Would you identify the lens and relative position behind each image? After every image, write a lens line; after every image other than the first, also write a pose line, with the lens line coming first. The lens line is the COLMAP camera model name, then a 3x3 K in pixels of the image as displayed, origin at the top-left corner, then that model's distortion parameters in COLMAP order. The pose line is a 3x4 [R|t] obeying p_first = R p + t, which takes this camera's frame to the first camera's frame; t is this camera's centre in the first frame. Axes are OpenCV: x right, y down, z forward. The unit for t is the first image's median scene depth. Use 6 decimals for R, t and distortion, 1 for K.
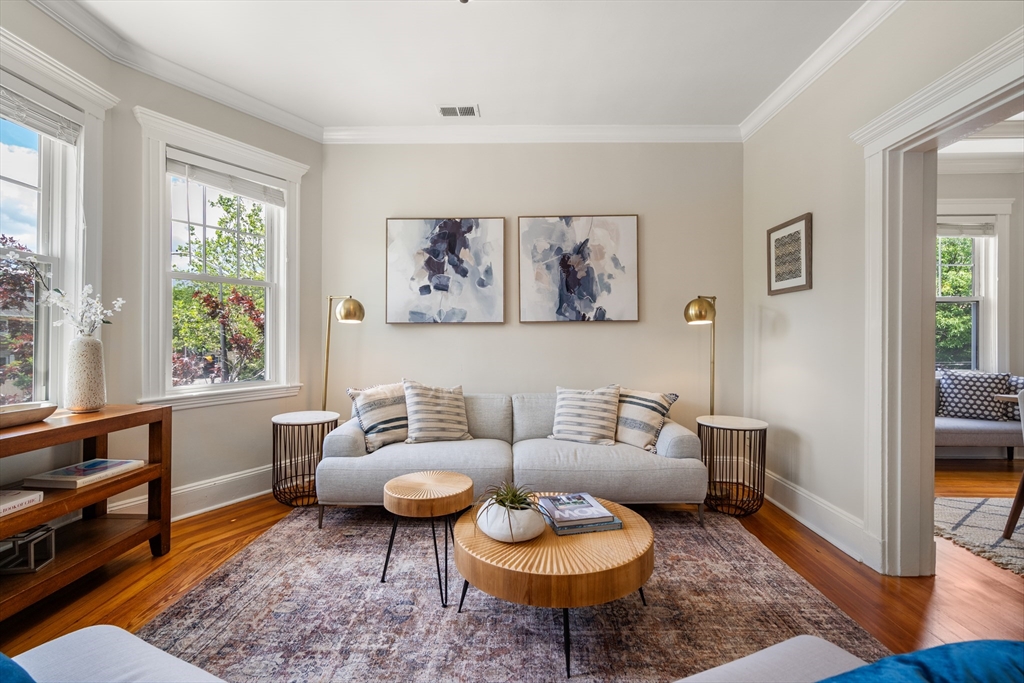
lens RADIAL K [[469.5, 0, 508.5], [0, 469.5, 340.8], [0, 0, 1]] dist [-0.010043, -0.000171]
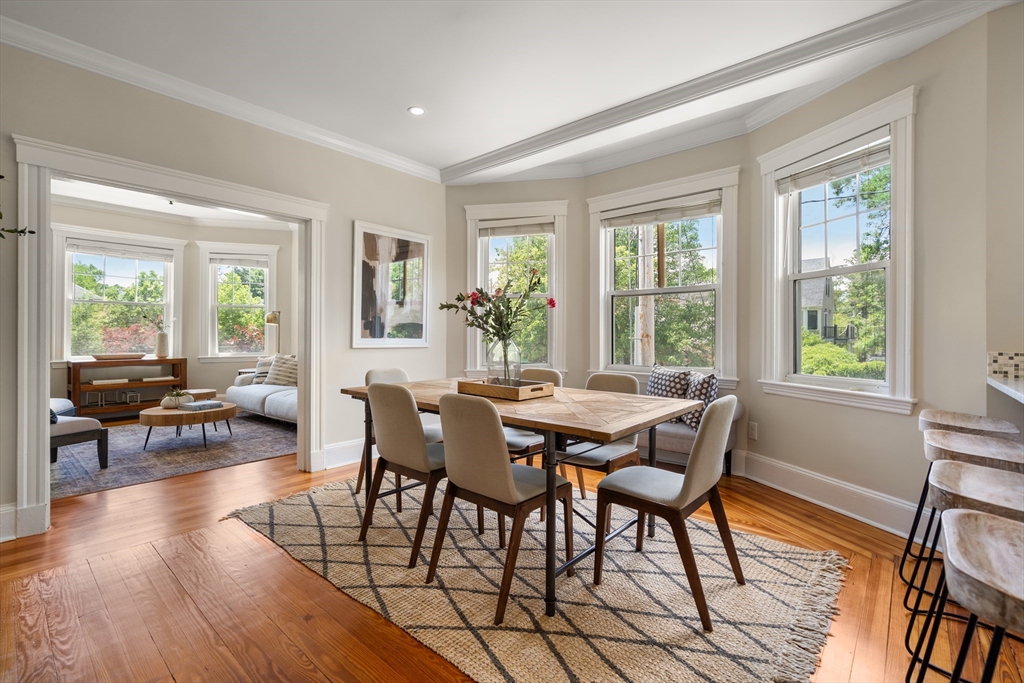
lens RADIAL K [[469.5, 0, 508.5], [0, 469.5, 340.8], [0, 0, 1]] dist [-0.010043, -0.000171]
pose [[0.766103, 0.010868, -0.642626, 1.646826], [-0.004168, 0.999920, 0.011941, 0.000495], [0.642704, -0.006469, 0.766087, 0.109559]]
